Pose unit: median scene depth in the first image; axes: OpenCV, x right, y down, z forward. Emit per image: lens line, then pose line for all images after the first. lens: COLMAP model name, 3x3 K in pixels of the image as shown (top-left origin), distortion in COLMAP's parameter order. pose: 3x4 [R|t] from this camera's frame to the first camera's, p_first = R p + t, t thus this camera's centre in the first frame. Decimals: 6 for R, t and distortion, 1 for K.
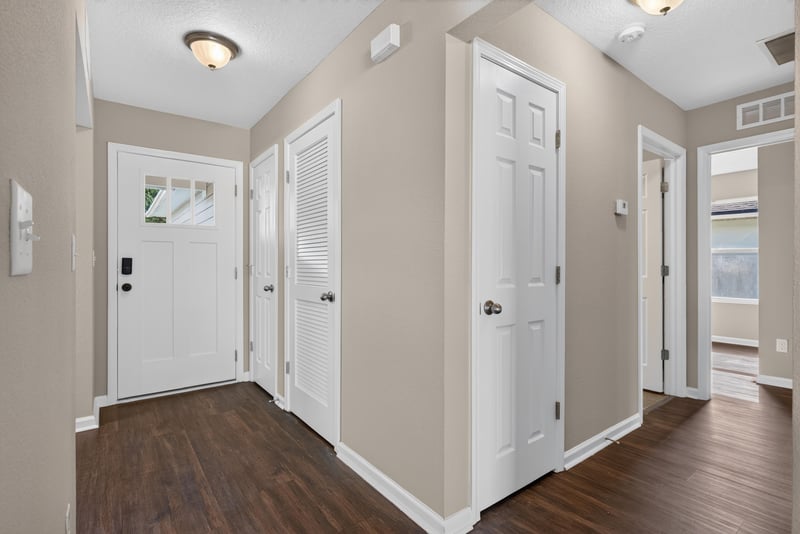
lens RADIAL K [[384.8, 0, 400.0], [0, 384.8, 267.0], [0, 0, 1]] dist [0.000587, 0.000346]
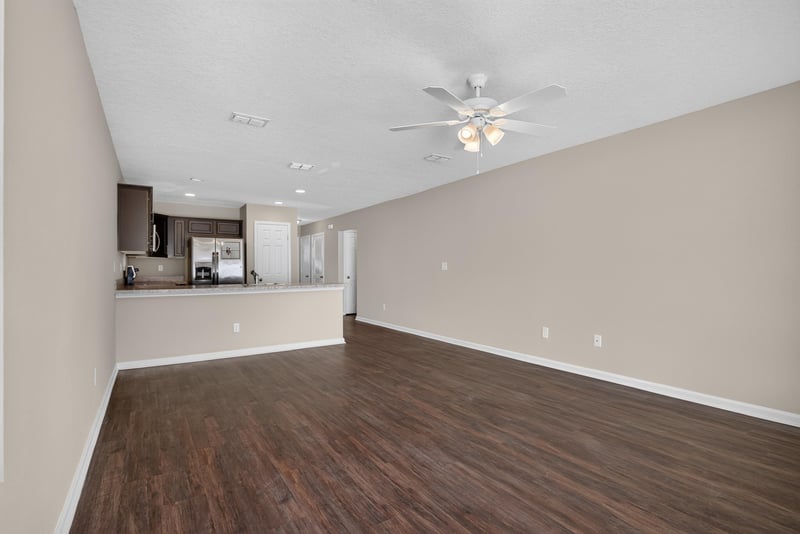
lens RADIAL K [[384.8, 0, 400.0], [0, 384.8, 267.0], [0, 0, 1]] dist [0.000587, 0.000346]
pose [[0.997294, -0.008744, -0.072992, 0.754744], [0.008185, 0.999935, -0.007962, 0.002906], [0.073057, 0.007343, 0.997301, -2.431281]]
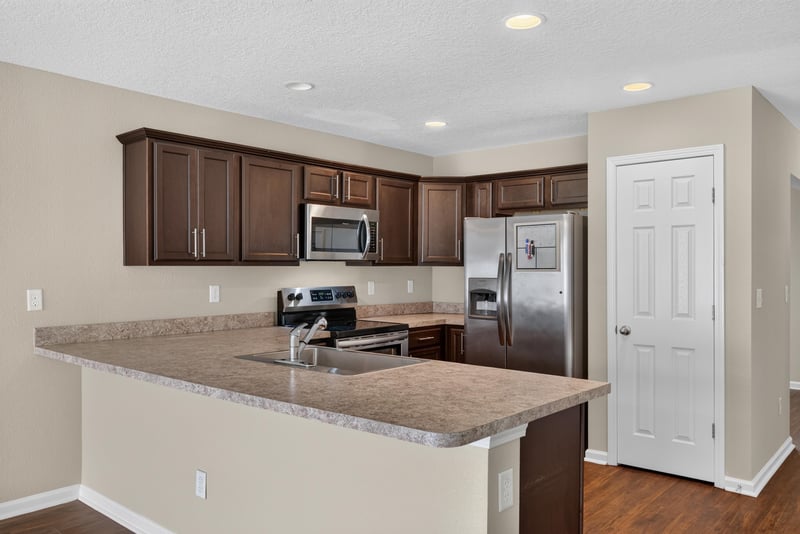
lens RADIAL K [[628.0, 0, 400.0], [0, 628.0, 270.3], [0, 0, 1]] dist [0.003015, -0.000317]
pose [[0.212105, 0.004912, -0.977234, 0.905682], [-0.000810, 0.999988, 0.004850, -0.079021], [0.977246, -0.000237, 0.212107, -0.789642]]
